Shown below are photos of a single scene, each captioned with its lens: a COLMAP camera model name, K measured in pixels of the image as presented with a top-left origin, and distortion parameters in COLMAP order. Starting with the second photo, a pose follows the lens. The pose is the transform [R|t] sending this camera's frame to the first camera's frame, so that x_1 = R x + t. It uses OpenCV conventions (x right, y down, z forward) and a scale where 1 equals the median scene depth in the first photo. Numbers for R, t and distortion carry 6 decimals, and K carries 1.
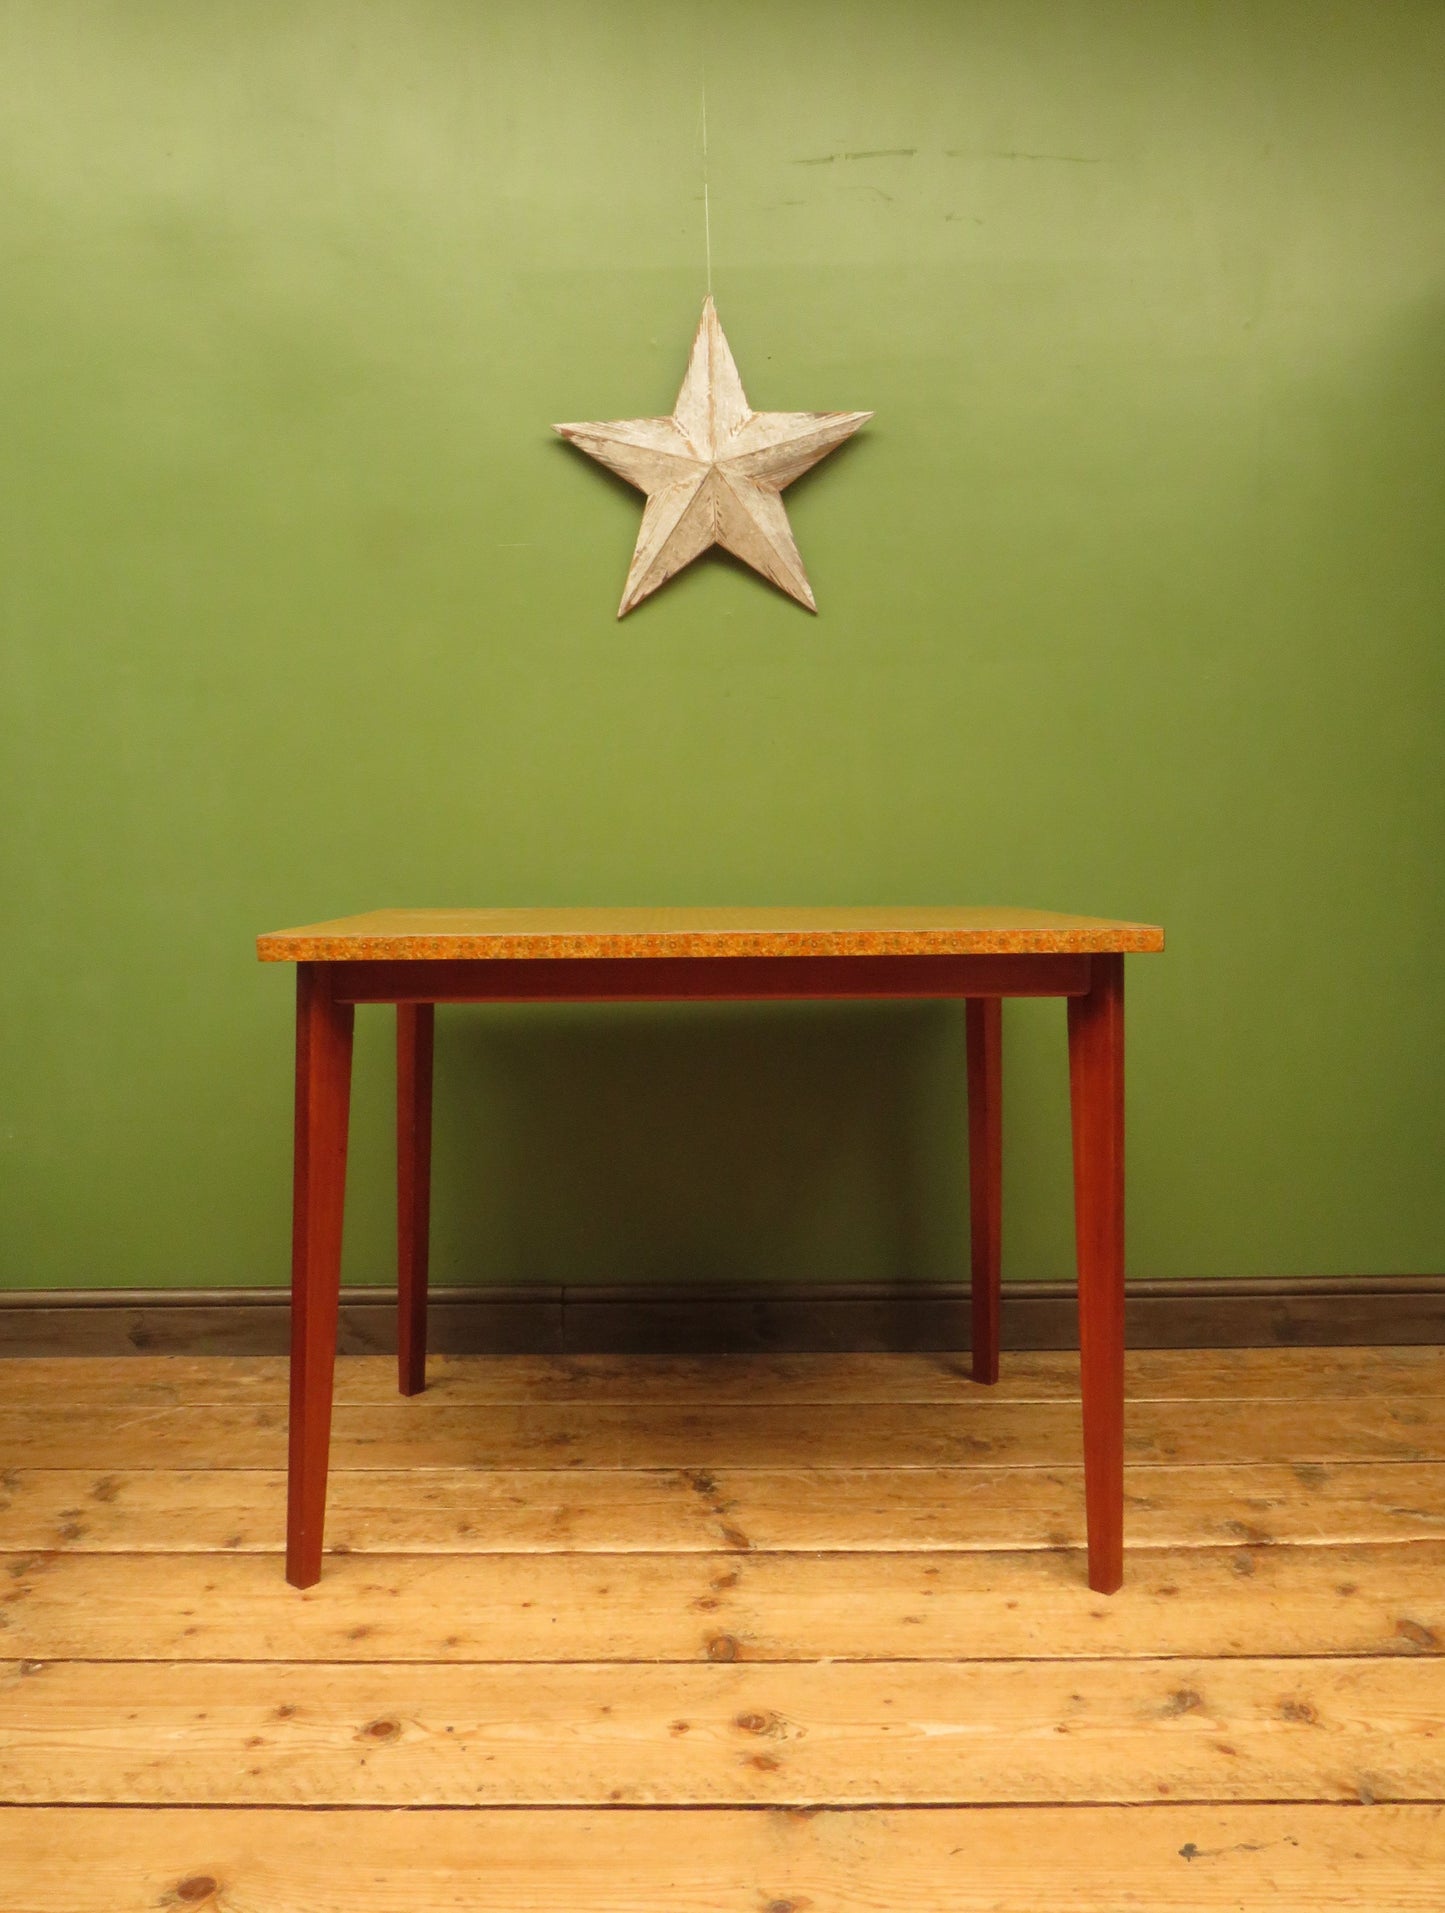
lens RADIAL K [[1404.3, 0, 717.0], [0, 1404.3, 908.9], [0, 0, 1]] dist [-0.064680, 0.026379]
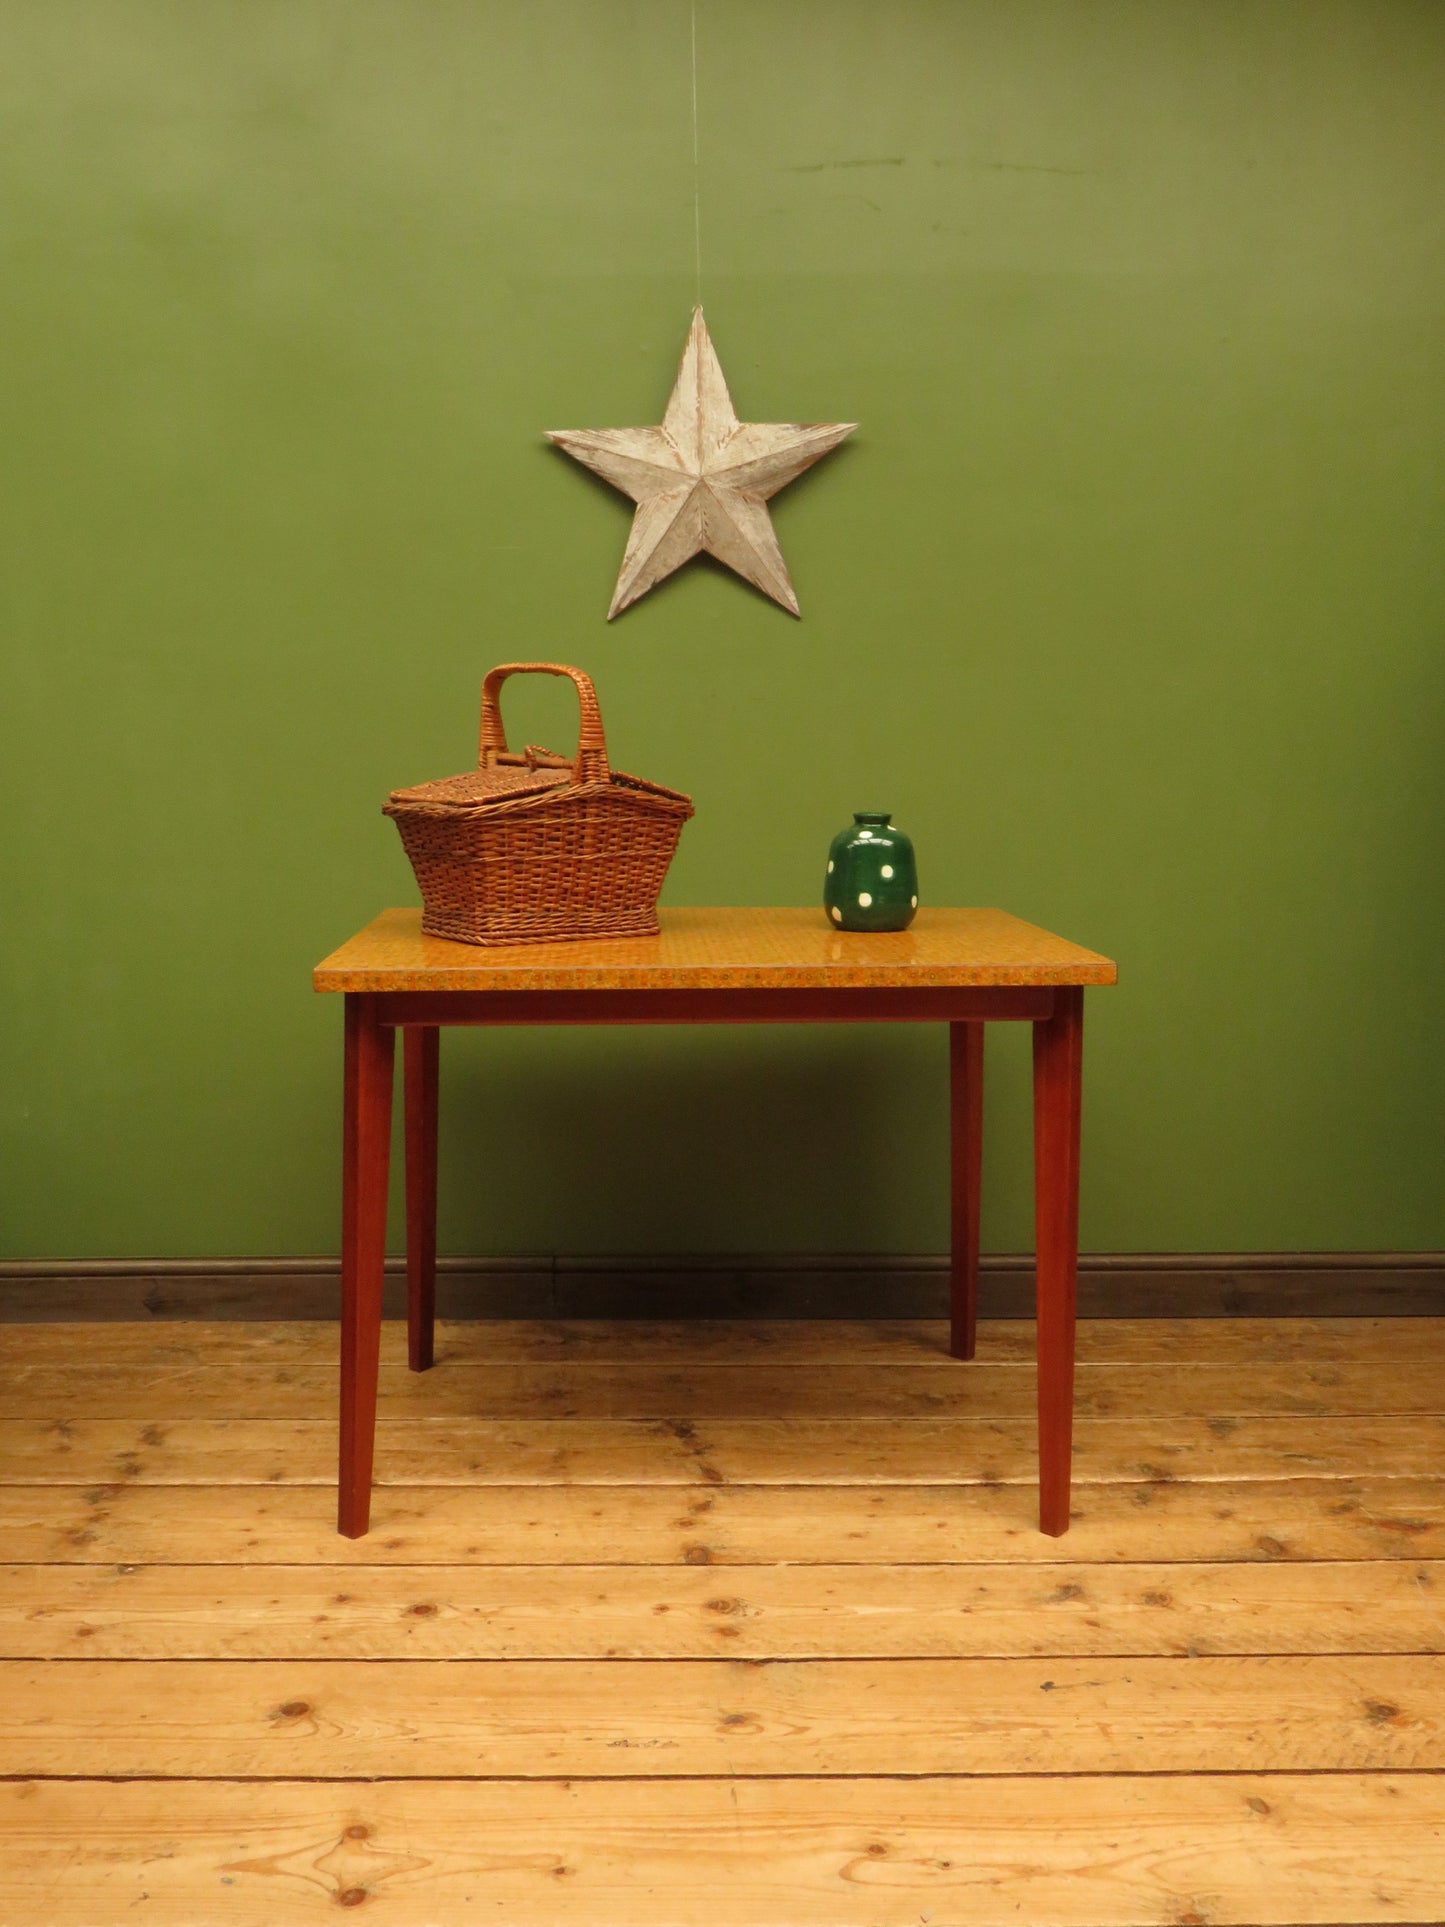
lens RADIAL K [[1708.3, 0, 754.9], [0, 1708.3, 956.1], [0, 0, 1]] dist [-0.079918, 0.010437]
pose [[0.999690, 0.007780, 0.023664, 0.013277], [-0.009931, 0.995691, 0.092200, -0.107144], [-0.022845, -0.092407, 0.995459, -0.368610]]
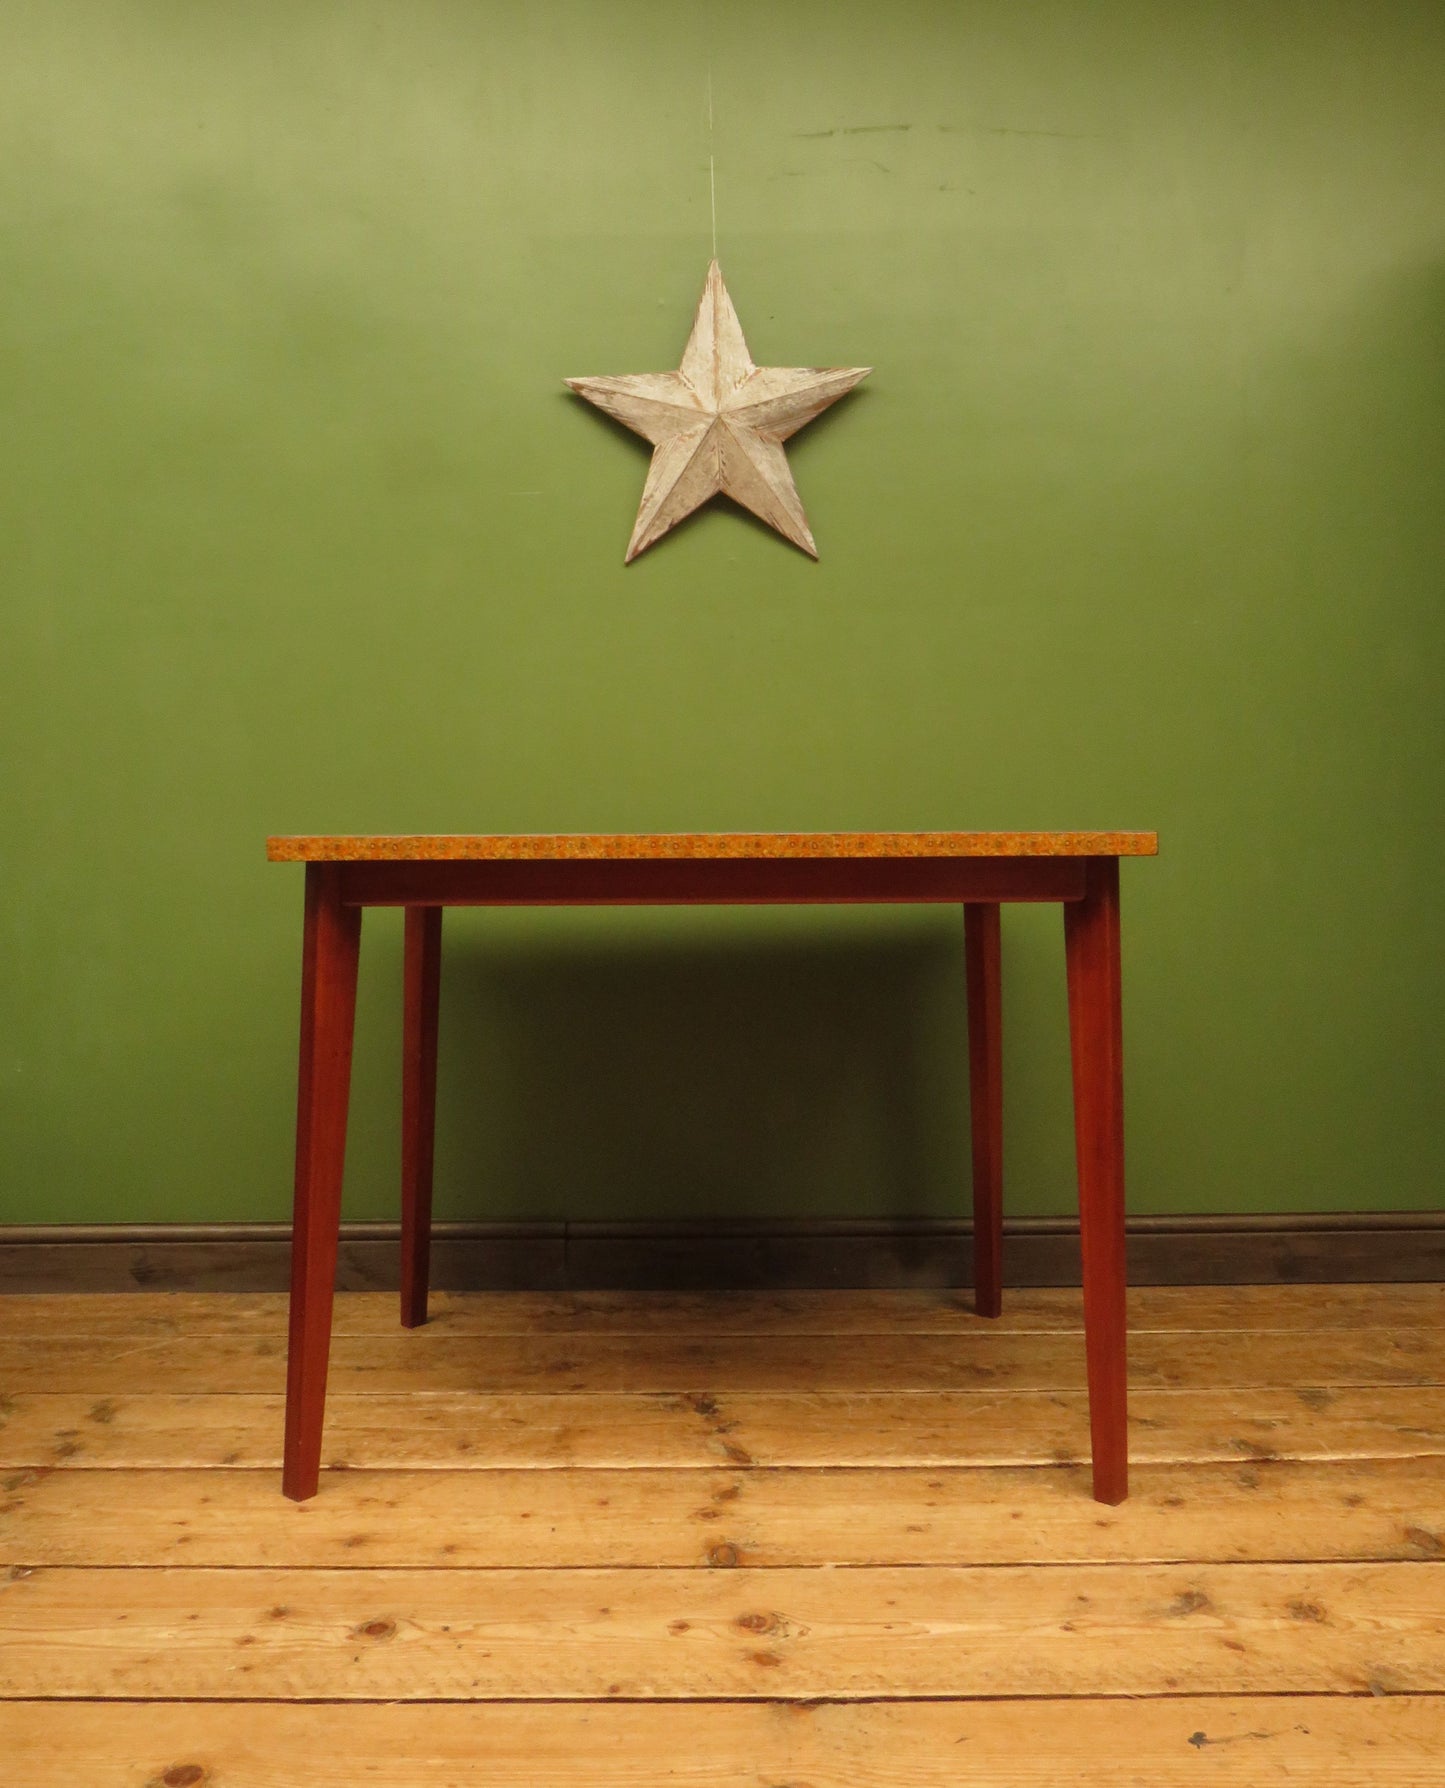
lens RADIAL K [[1378.7, 0, 731.5], [0, 1378.7, 822.7], [0, 0, 1]] dist [-0.061043, 0.020954]
pose [[0.999979, 0.001790, 0.006173, 0.002254], [-0.001393, 0.997962, -0.063789, 0.064687], [-0.006274, 0.063780, 0.997944, -0.000739]]
